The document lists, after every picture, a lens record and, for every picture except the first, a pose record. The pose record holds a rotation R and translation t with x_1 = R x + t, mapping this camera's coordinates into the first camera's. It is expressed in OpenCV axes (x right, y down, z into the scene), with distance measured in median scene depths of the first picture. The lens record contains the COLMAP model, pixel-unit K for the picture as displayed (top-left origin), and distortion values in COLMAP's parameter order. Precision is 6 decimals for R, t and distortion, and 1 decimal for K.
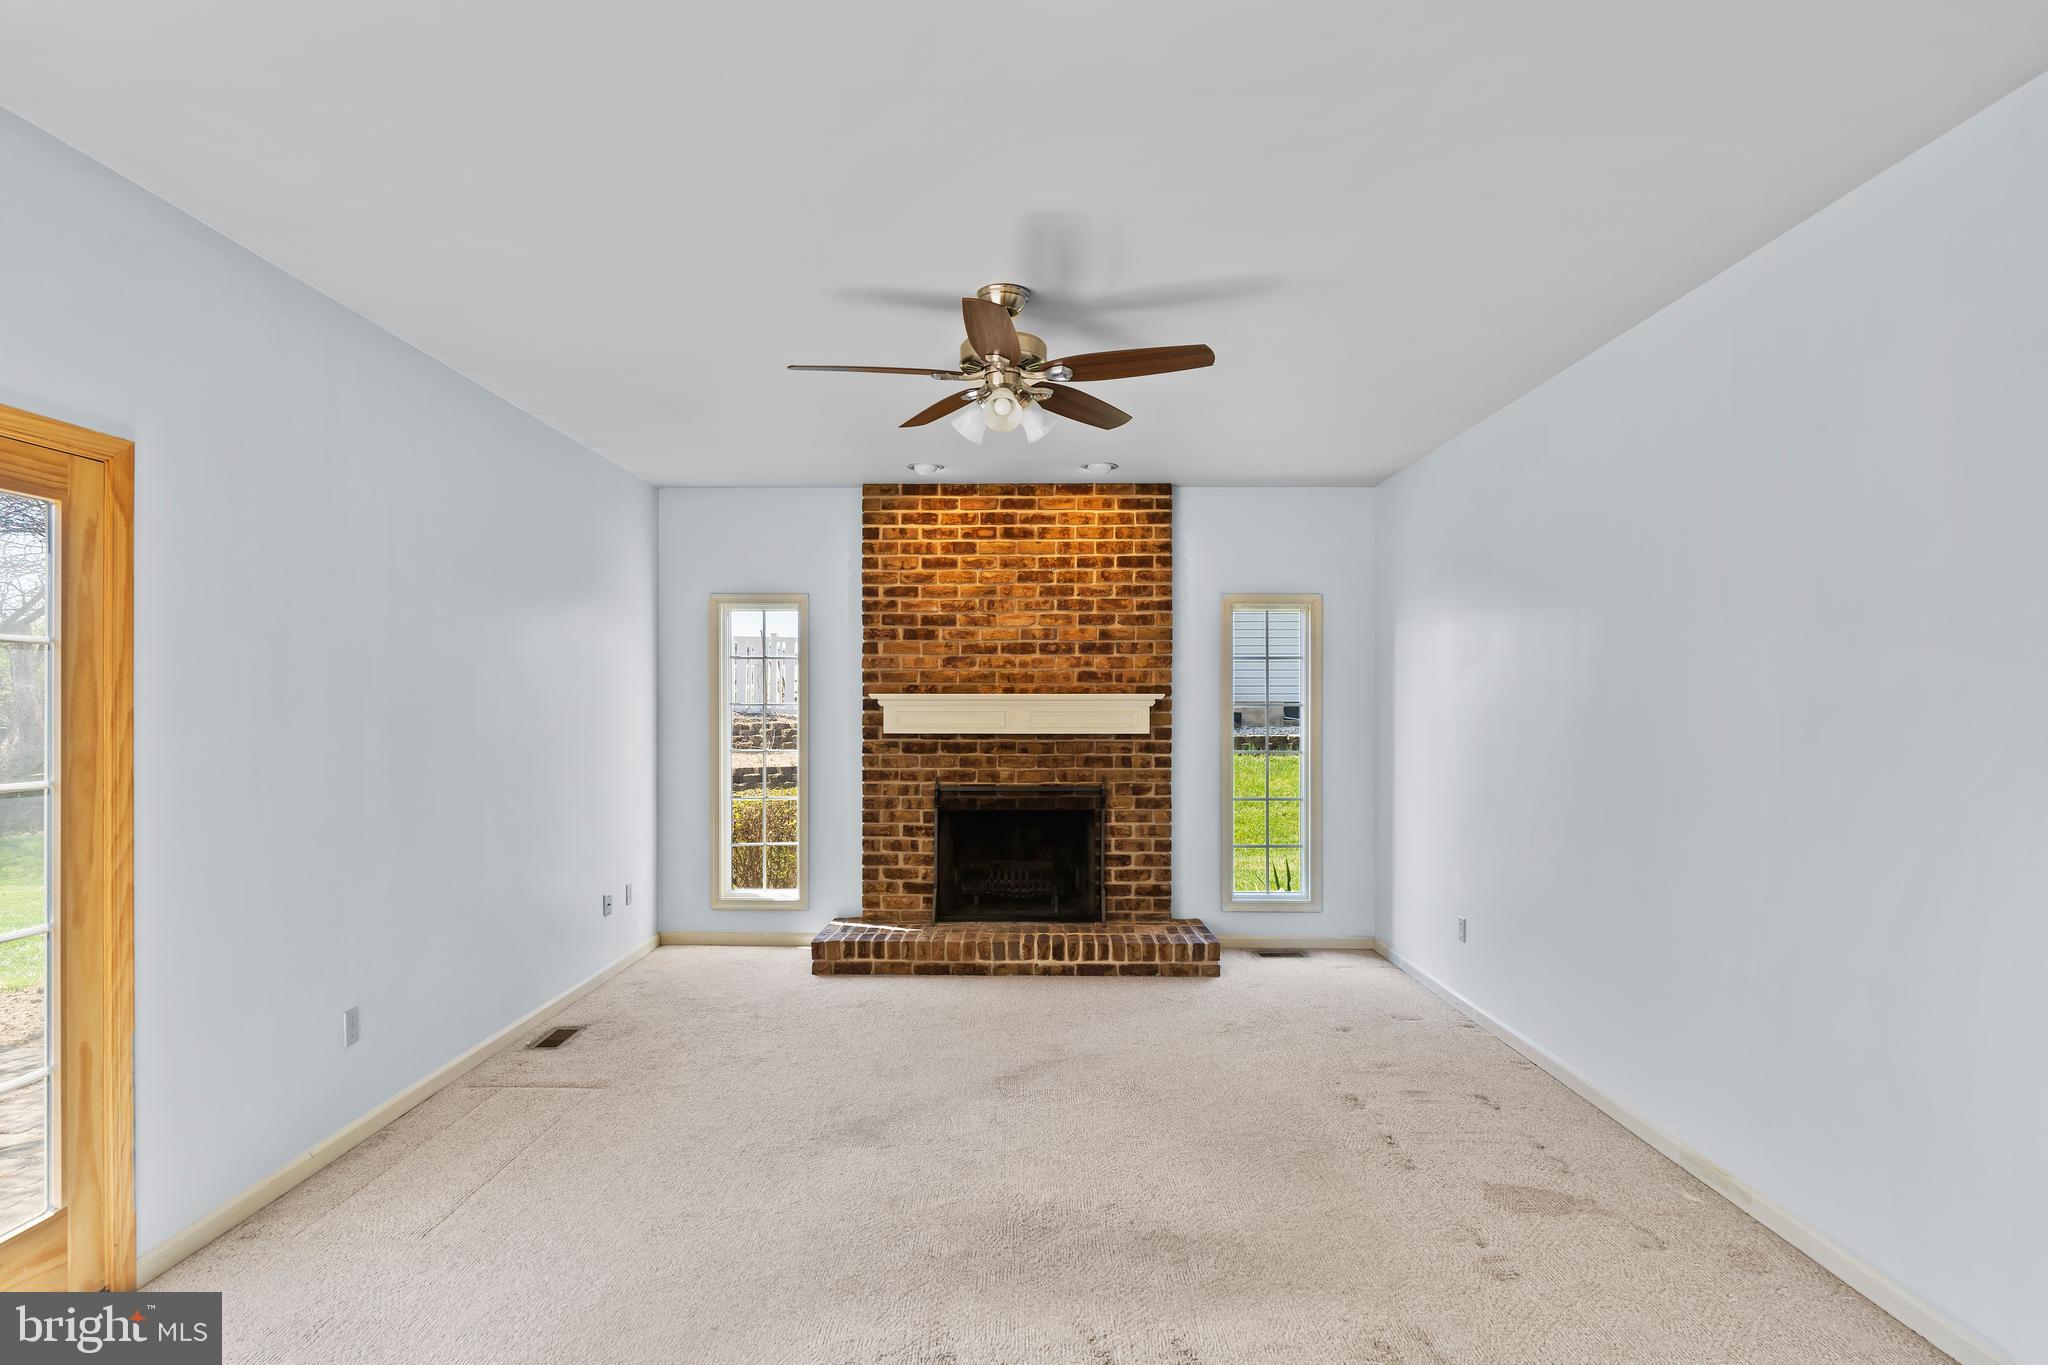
lens RADIAL K [[1057.5, 0, 1015.5], [0, 1057.5, 702.9], [0, 0, 1]] dist [-0.004398, 0.001862]
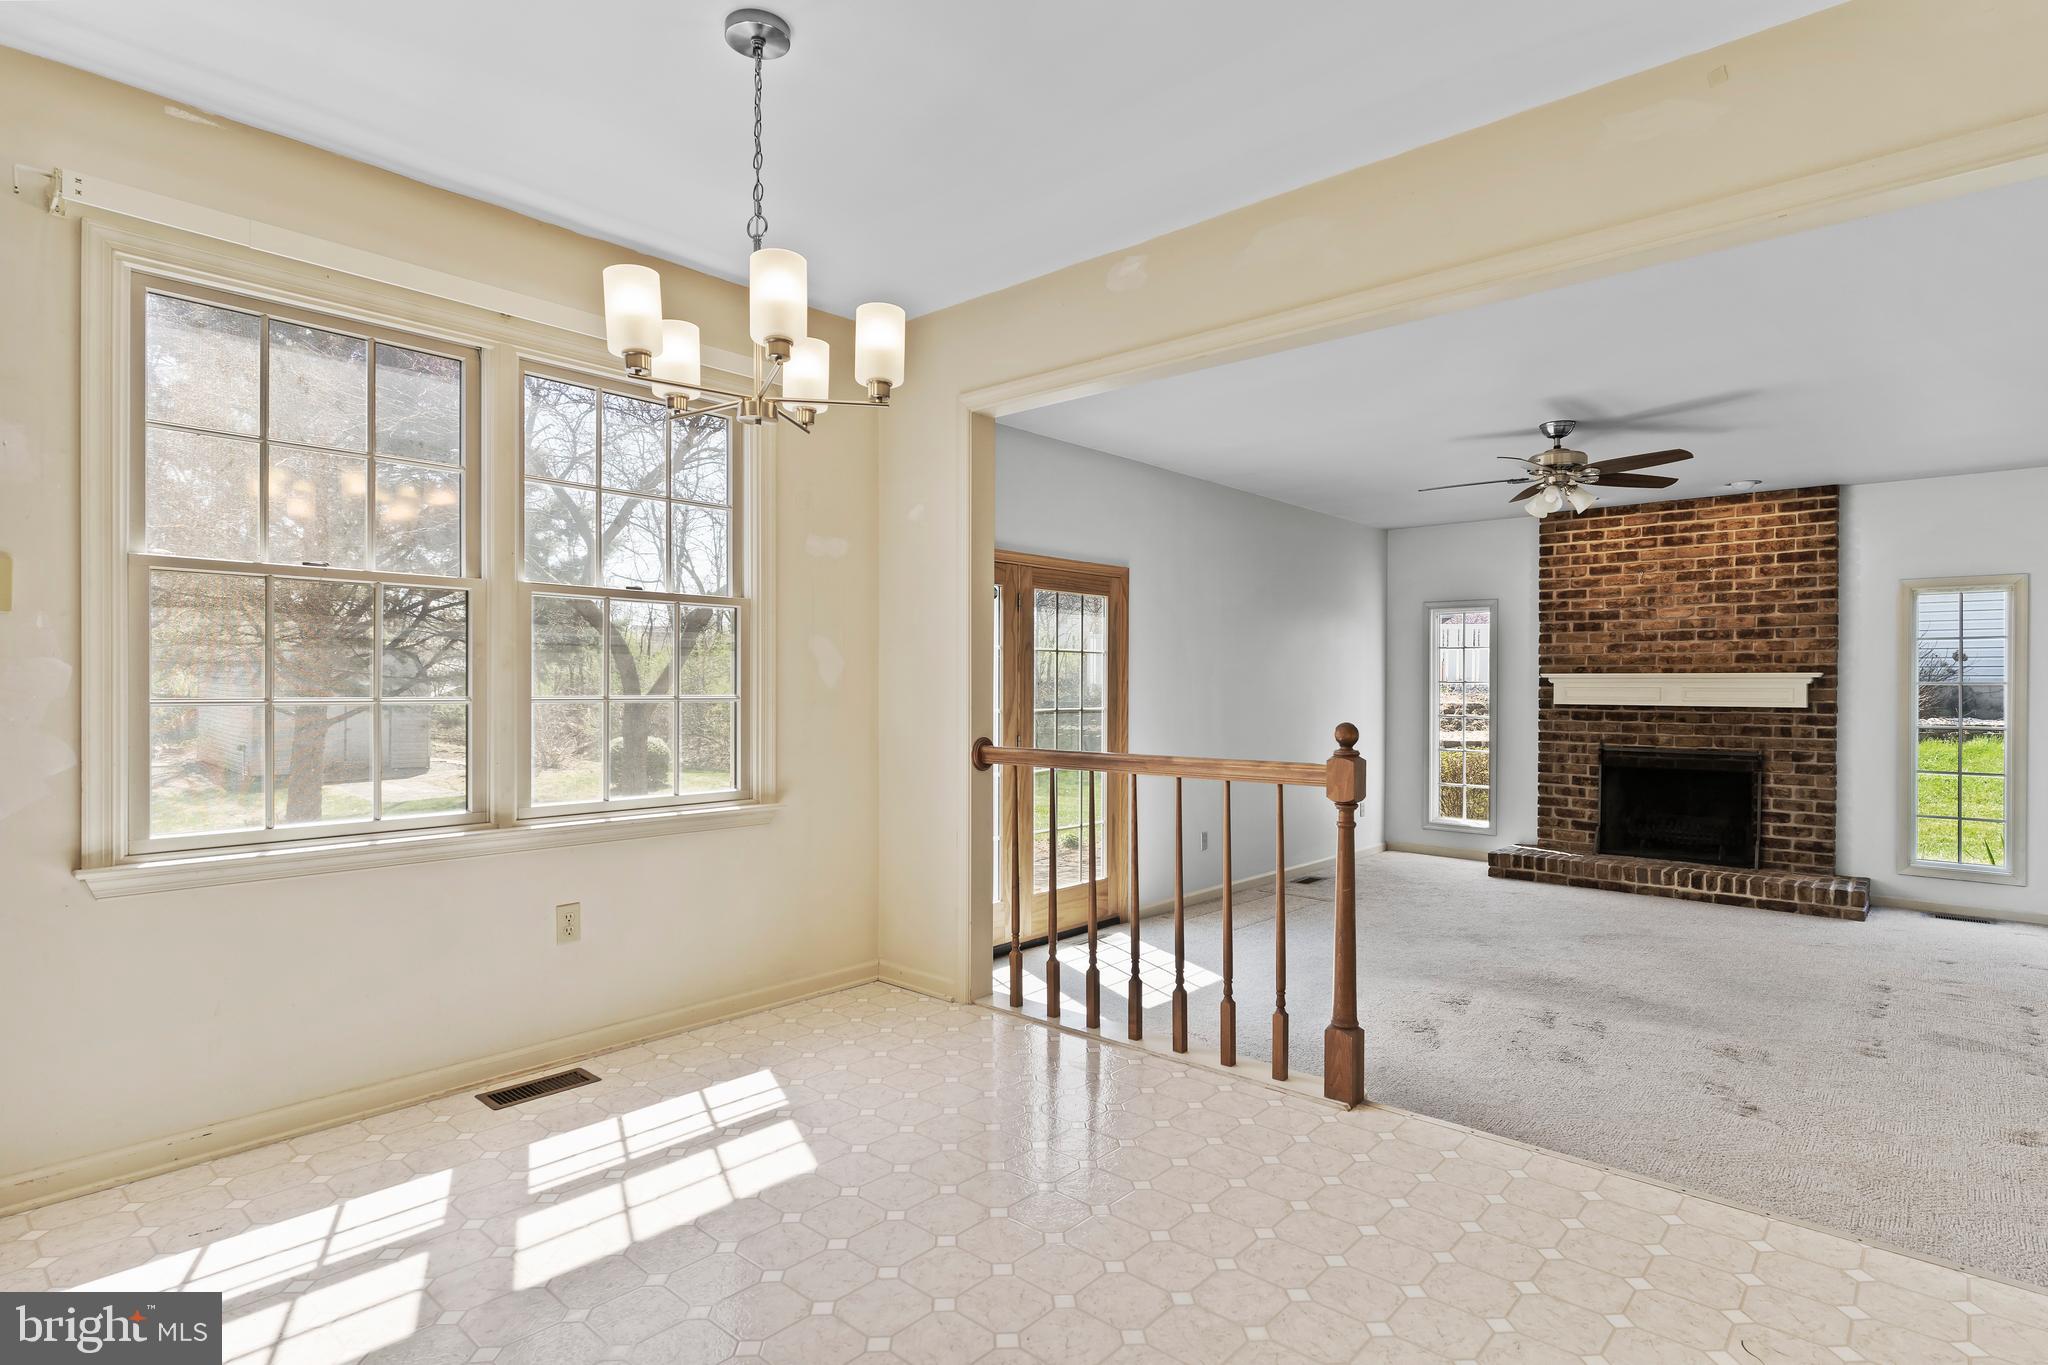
lens RADIAL K [[1057.5, 0, 1003.0], [0, 1057.5, 690.9], [0, 0, 1]] dist [-0.004398, 0.001862]
pose [[0.742184, 0.007058, -0.670159, 0.241371], [-0.004847, 0.999975, 0.005164, 0.009166], [0.670179, -0.000584, 0.742199, -0.418847]]
